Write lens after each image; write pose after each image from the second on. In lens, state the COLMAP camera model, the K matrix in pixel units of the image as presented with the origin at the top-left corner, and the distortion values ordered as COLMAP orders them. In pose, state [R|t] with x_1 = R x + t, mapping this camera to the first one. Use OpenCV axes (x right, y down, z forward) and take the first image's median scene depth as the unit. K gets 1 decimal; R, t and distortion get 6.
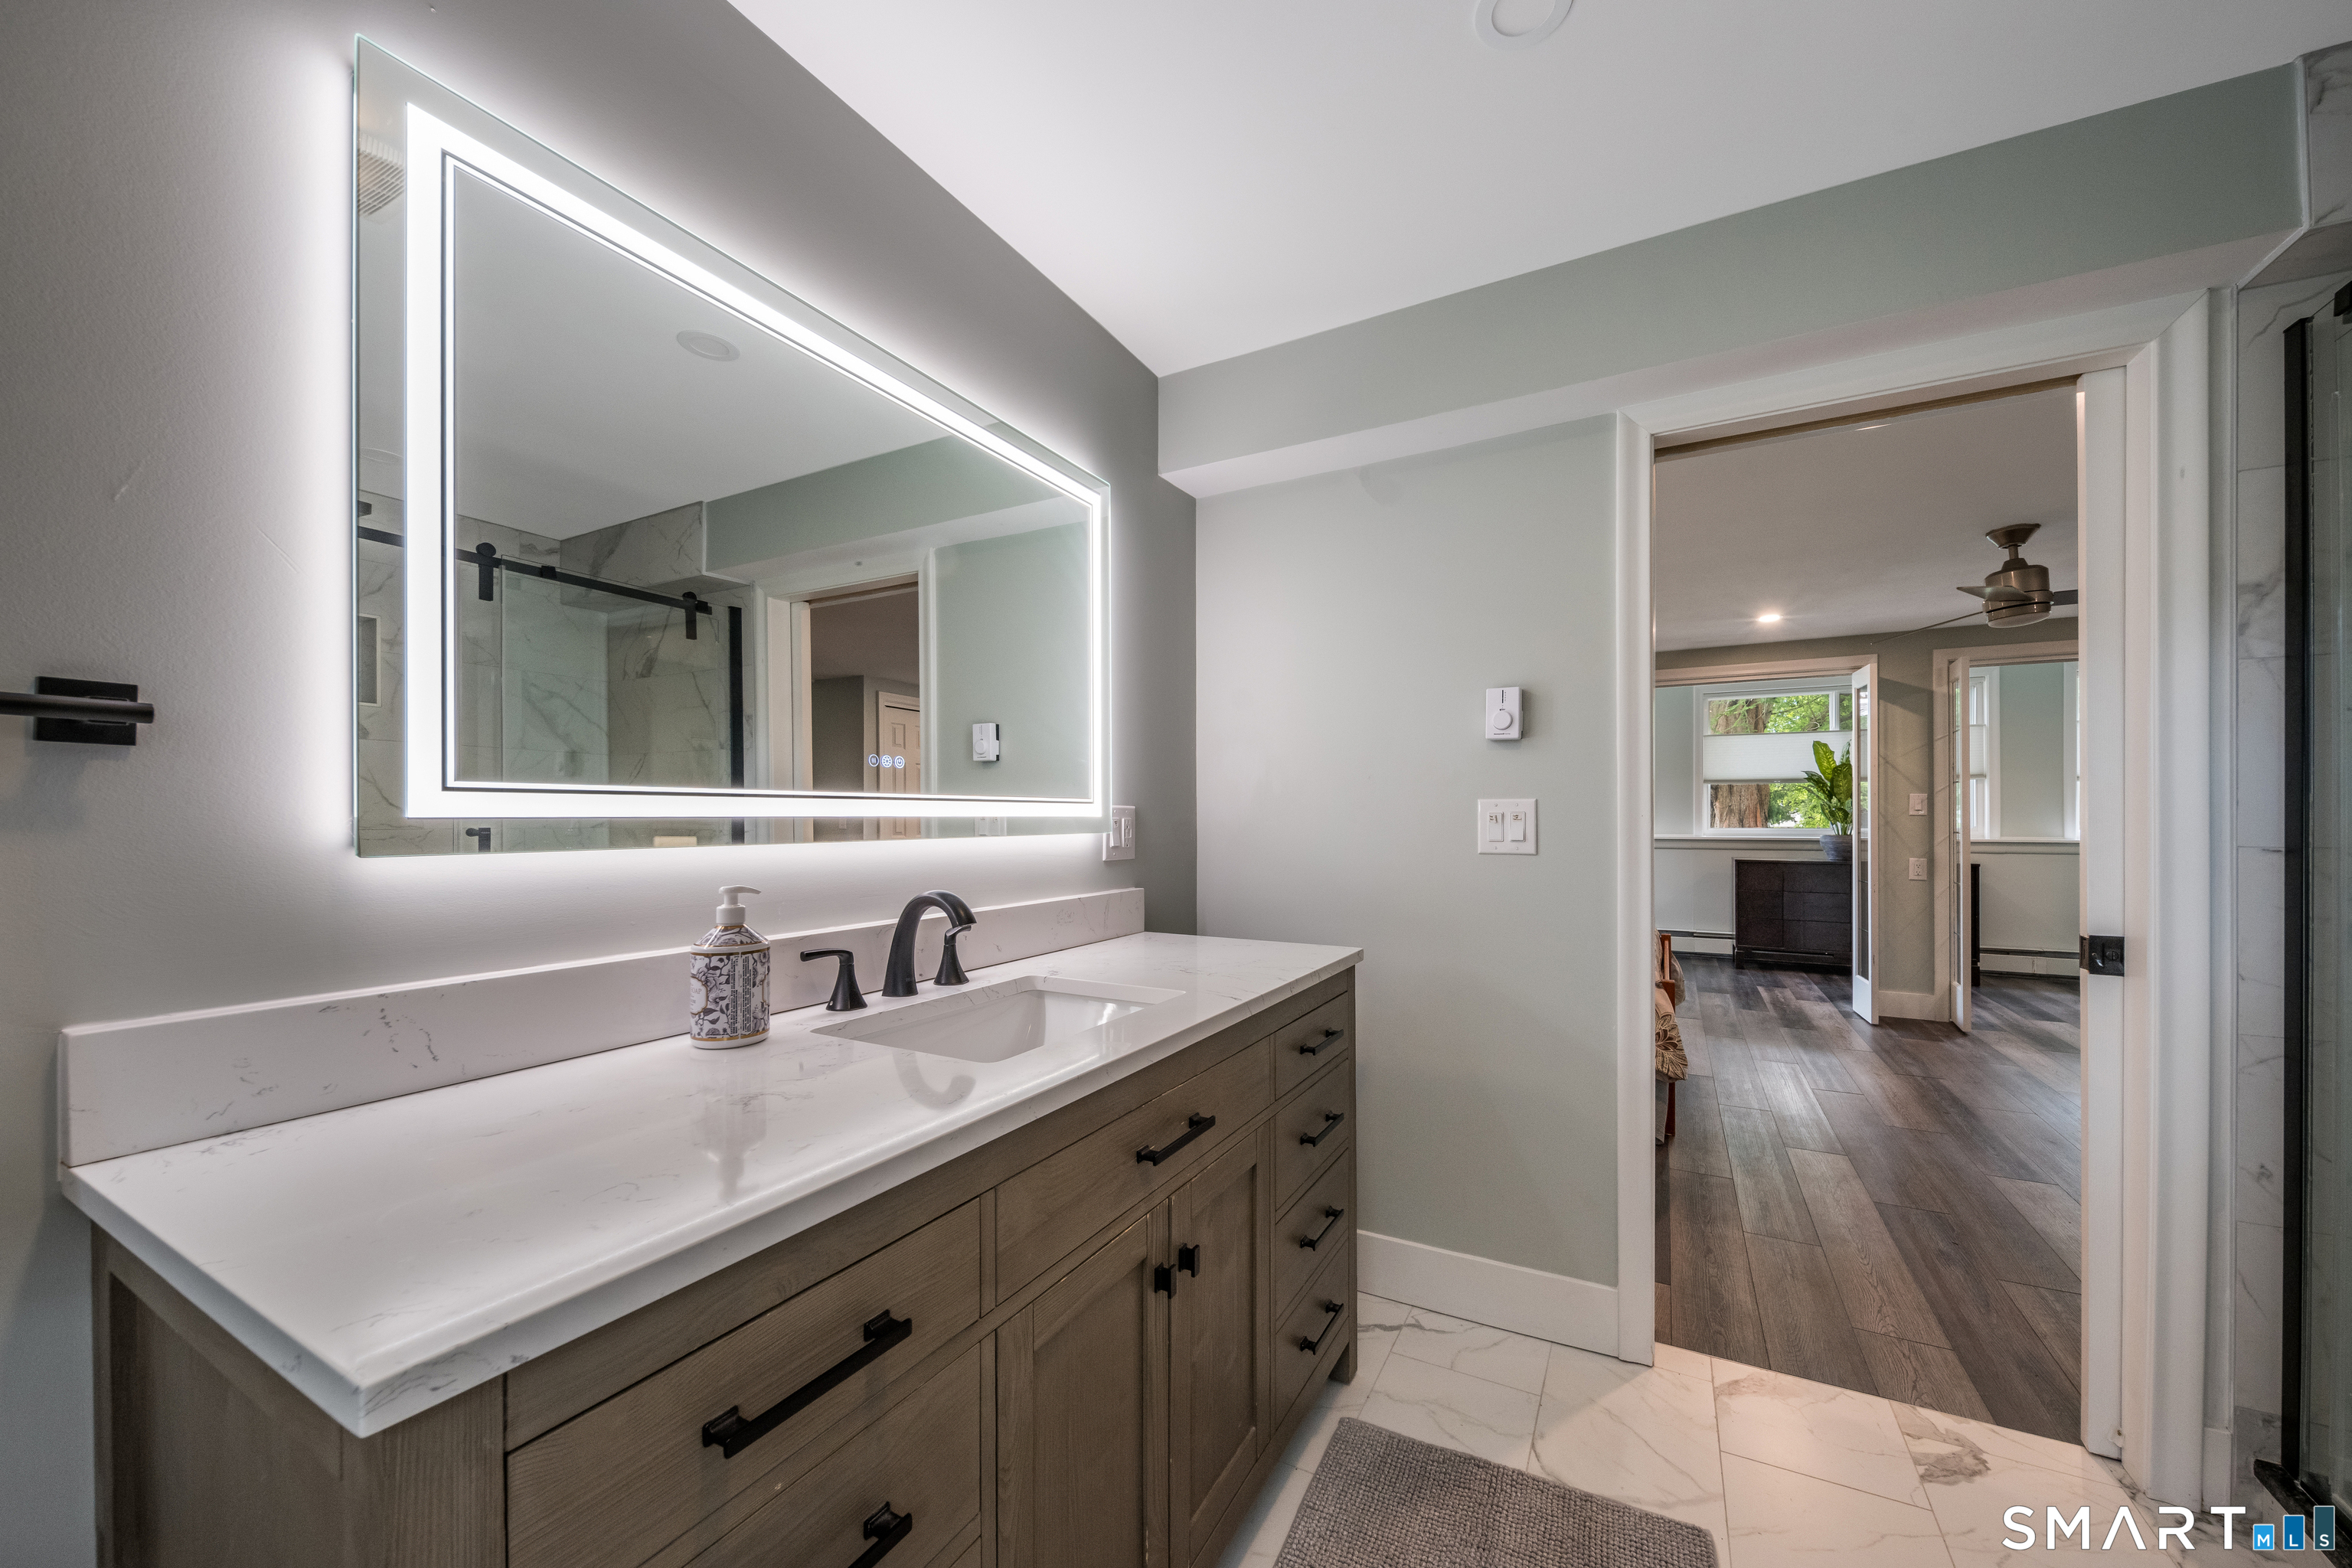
lens RADIAL K [[871.9, 0, 1178.2], [0, 871.9, 803.0], [0, 0, 1]] dist [-0.001756, -0.000950]
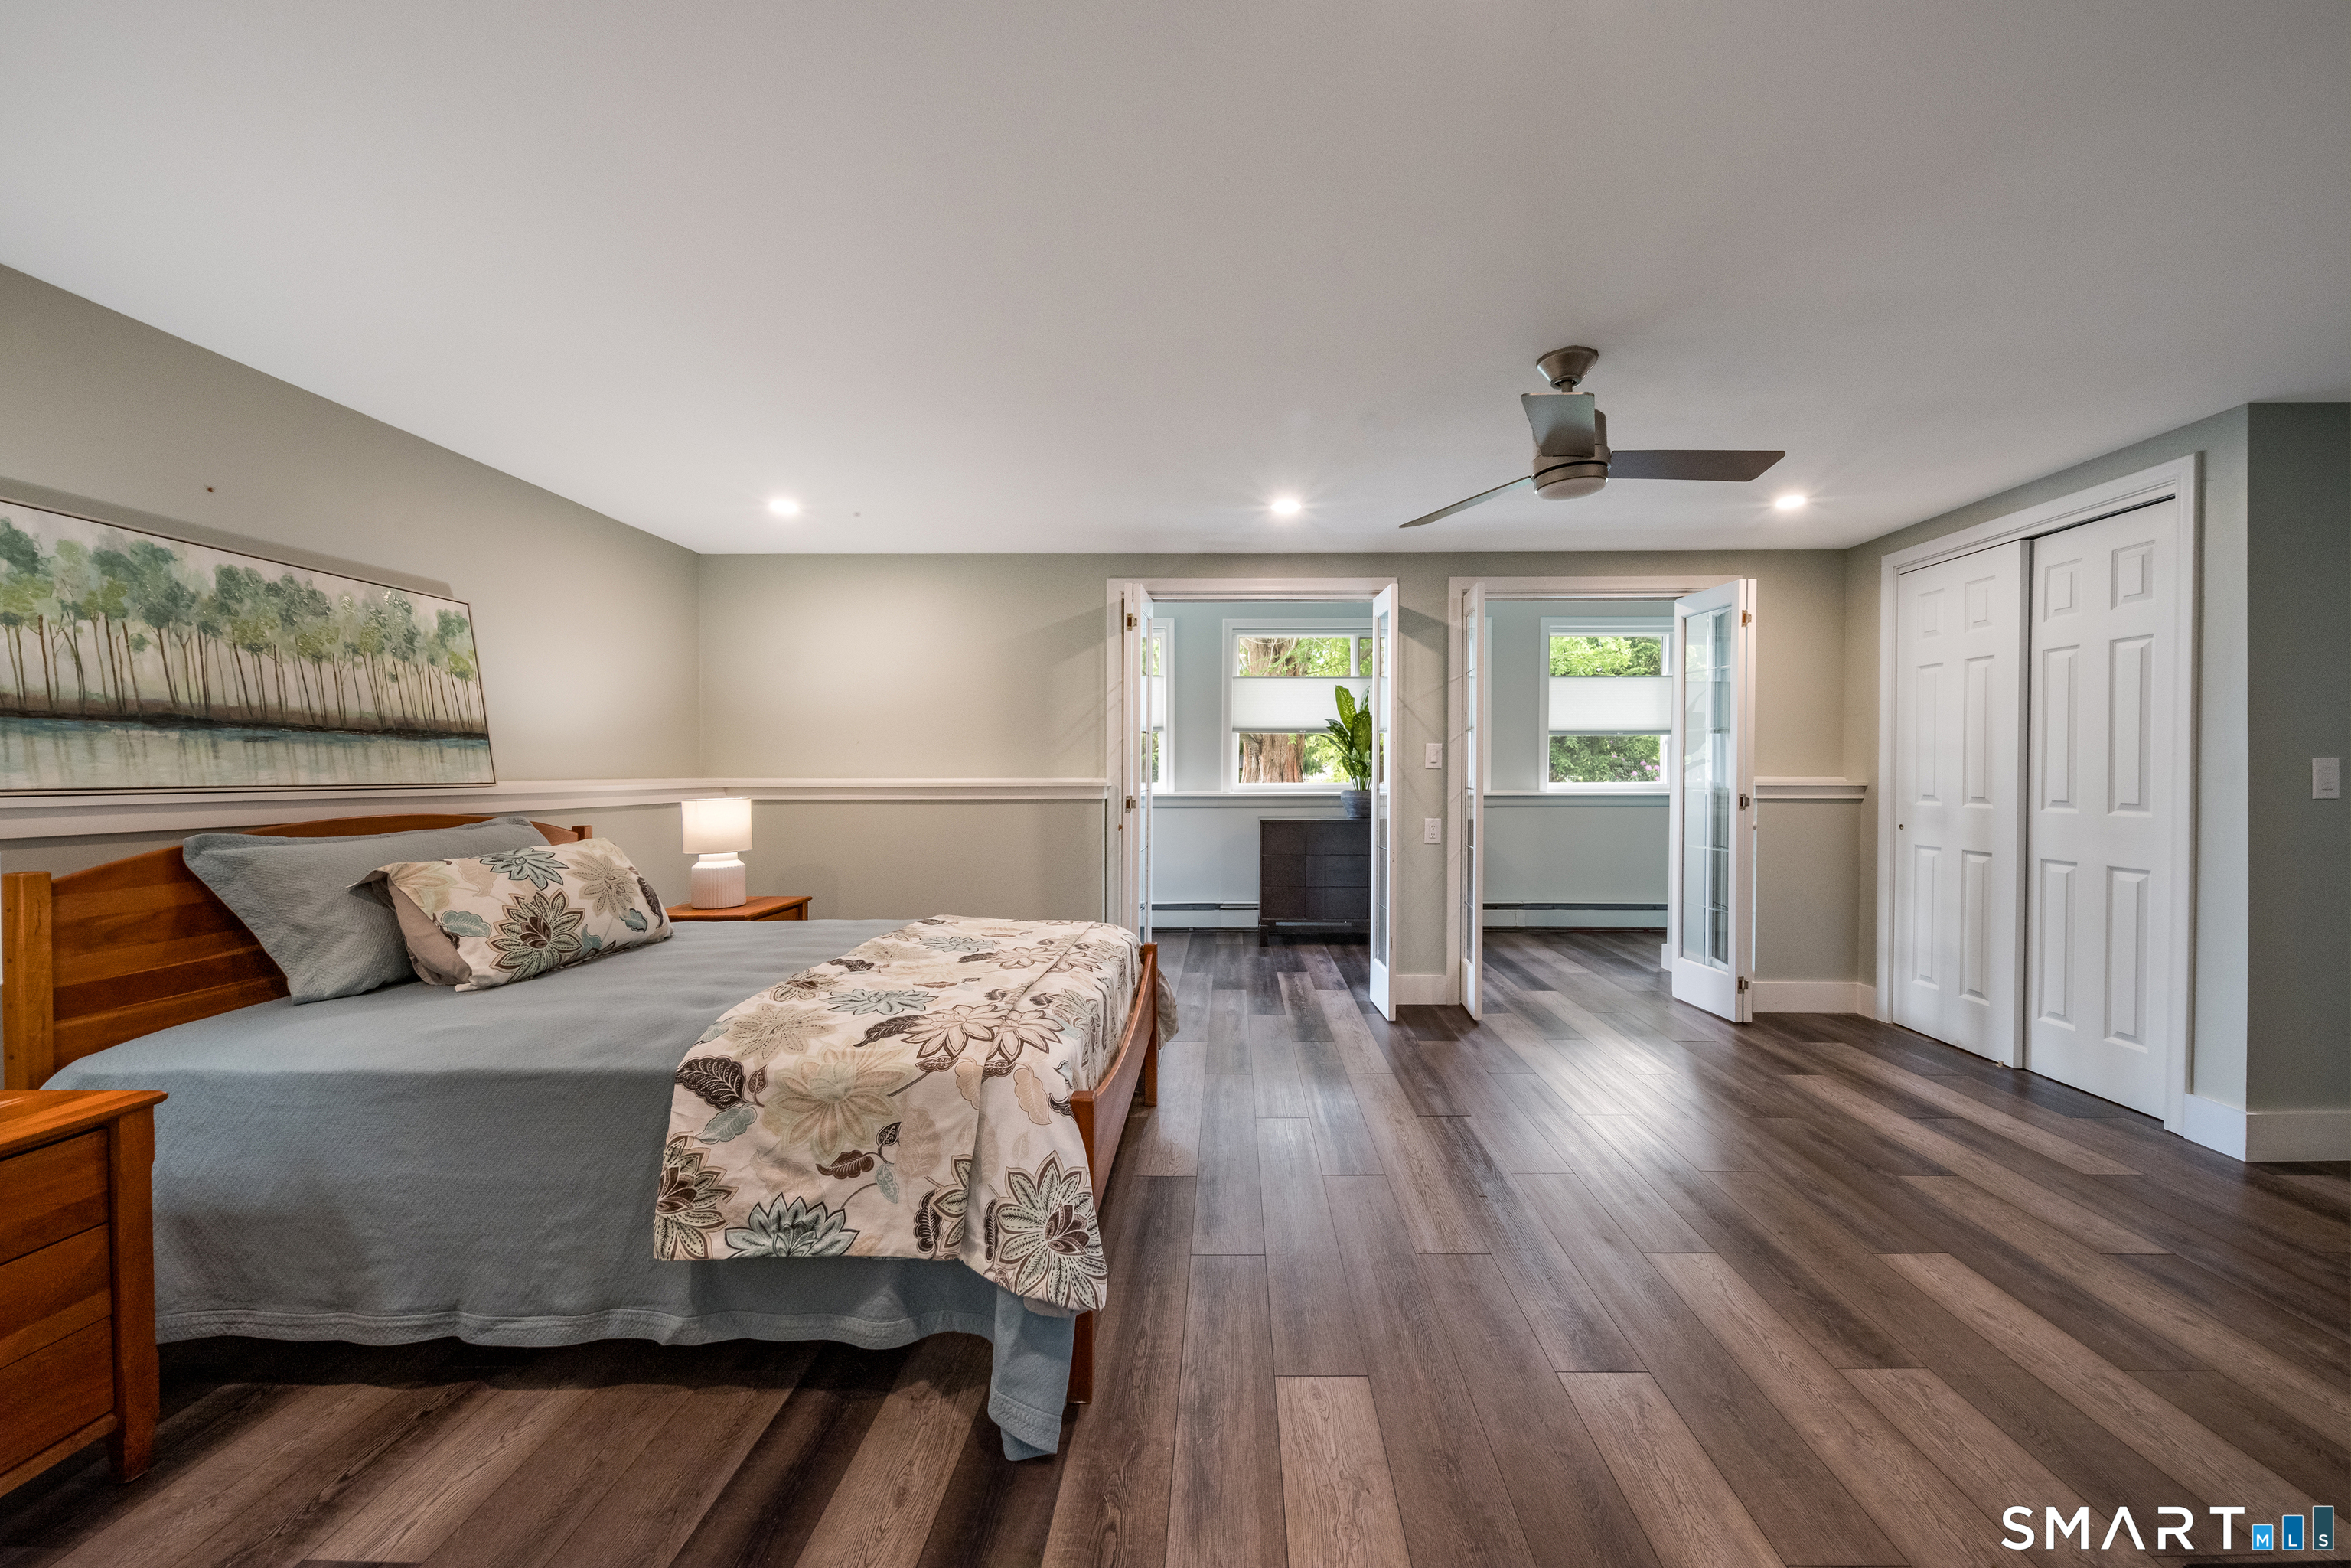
lens RADIAL K [[871.5, 0, 1180.9], [0, 871.5, 775.9], [0, 0, 1]] dist [-0.001756, -0.000950]
pose [[0.900983, -0.004017, 0.433836, 0.220660], [-0.005279, 0.999782, 0.020220, 0.004871], [-0.433823, -0.020508, 0.900765, 0.291922]]
